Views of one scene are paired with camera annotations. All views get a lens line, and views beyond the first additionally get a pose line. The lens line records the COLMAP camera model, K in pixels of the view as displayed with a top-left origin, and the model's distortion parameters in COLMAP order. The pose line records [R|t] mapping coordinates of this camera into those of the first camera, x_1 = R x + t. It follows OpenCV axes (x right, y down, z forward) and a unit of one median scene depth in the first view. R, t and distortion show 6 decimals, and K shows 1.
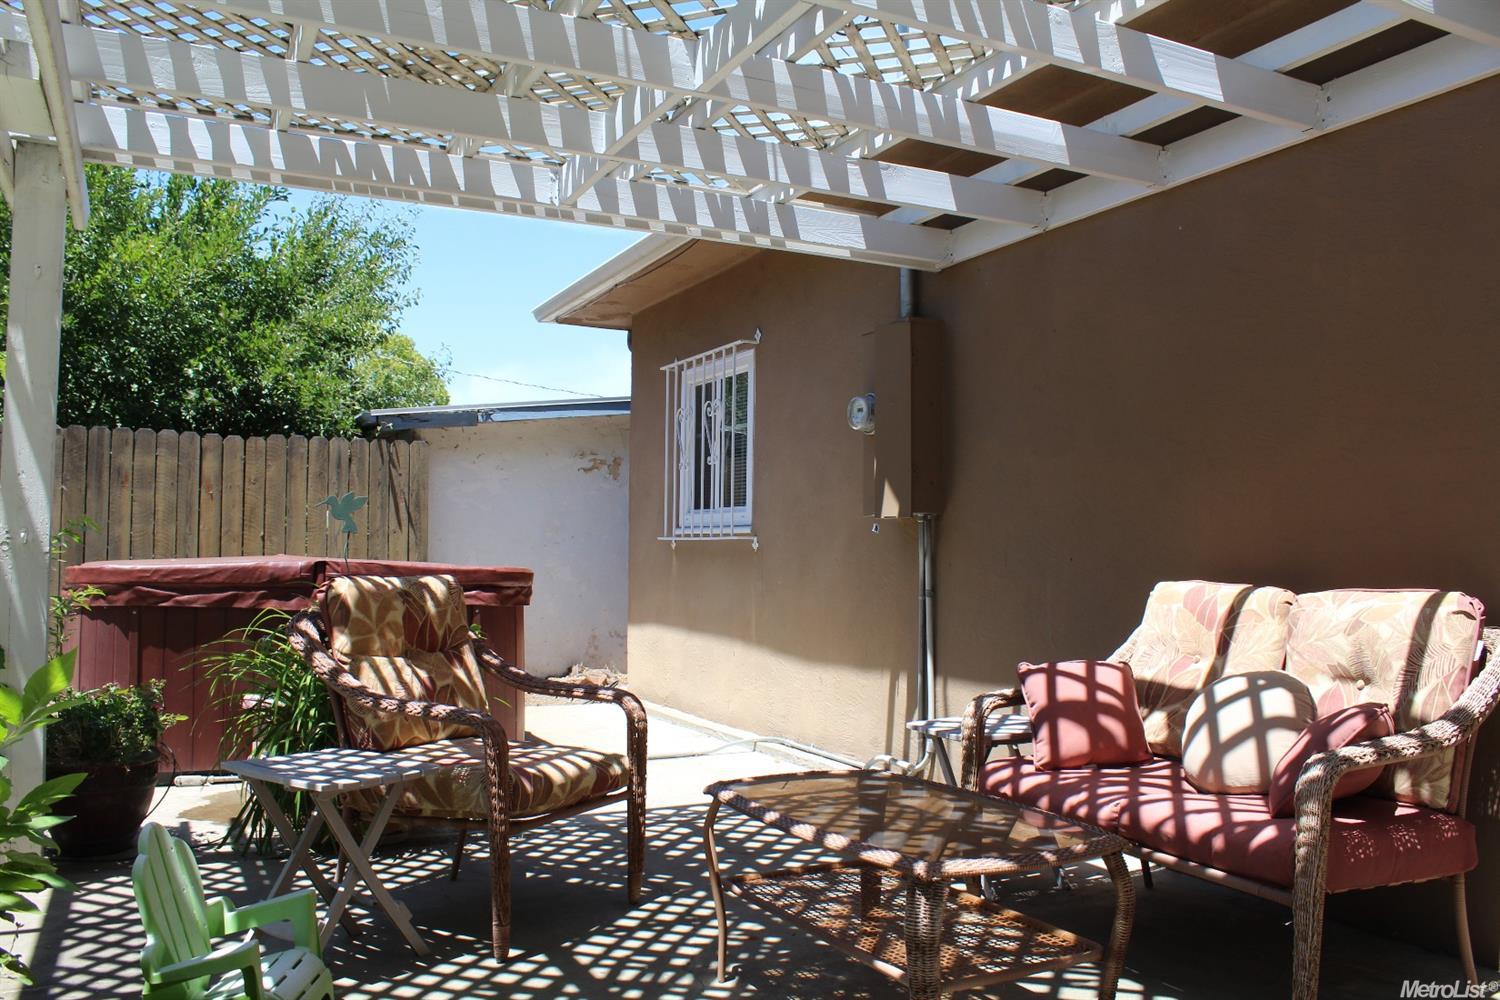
lens RADIAL K [[1212.0, 0, 750.0], [0, 1212.0, 500.0], [0, 0, 1]] dist [-0.152508, -0.000397]
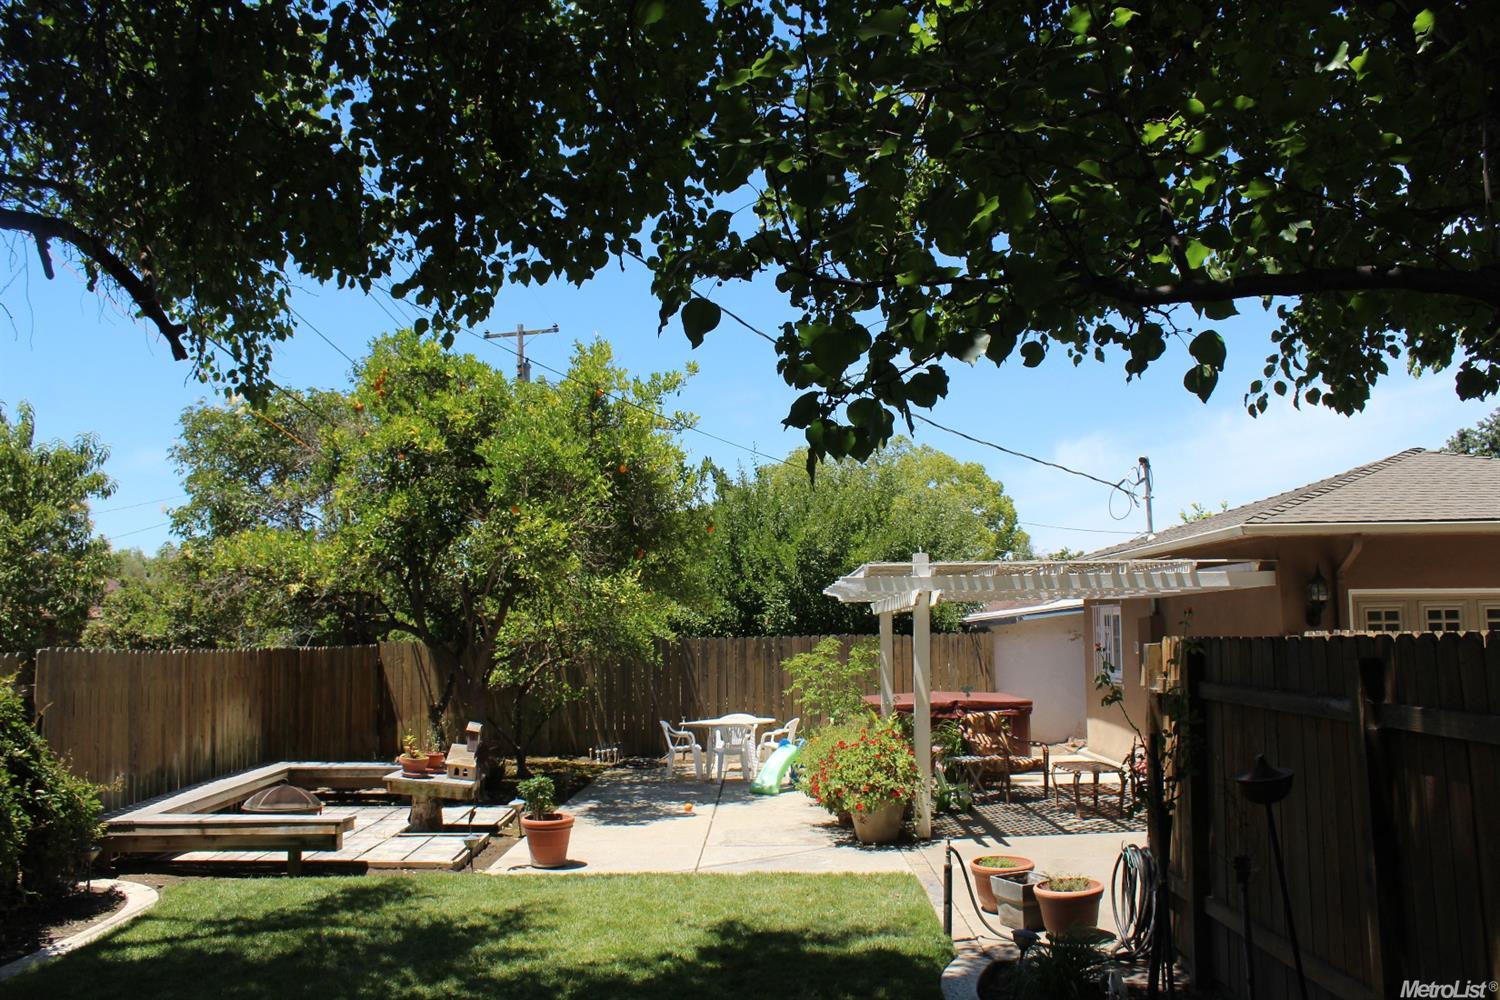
lens RADIAL K [[1212.0, 0, 750.0], [0, 1212.0, 500.0], [0, 0, 1]] dist [-0.152508, -0.000397]
pose [[0.890305, -0.061958, -0.451130, 0.545768], [0.034360, 0.997016, -0.069120, -0.251973], [0.454066, 0.046038, 0.889778, -1.864312]]
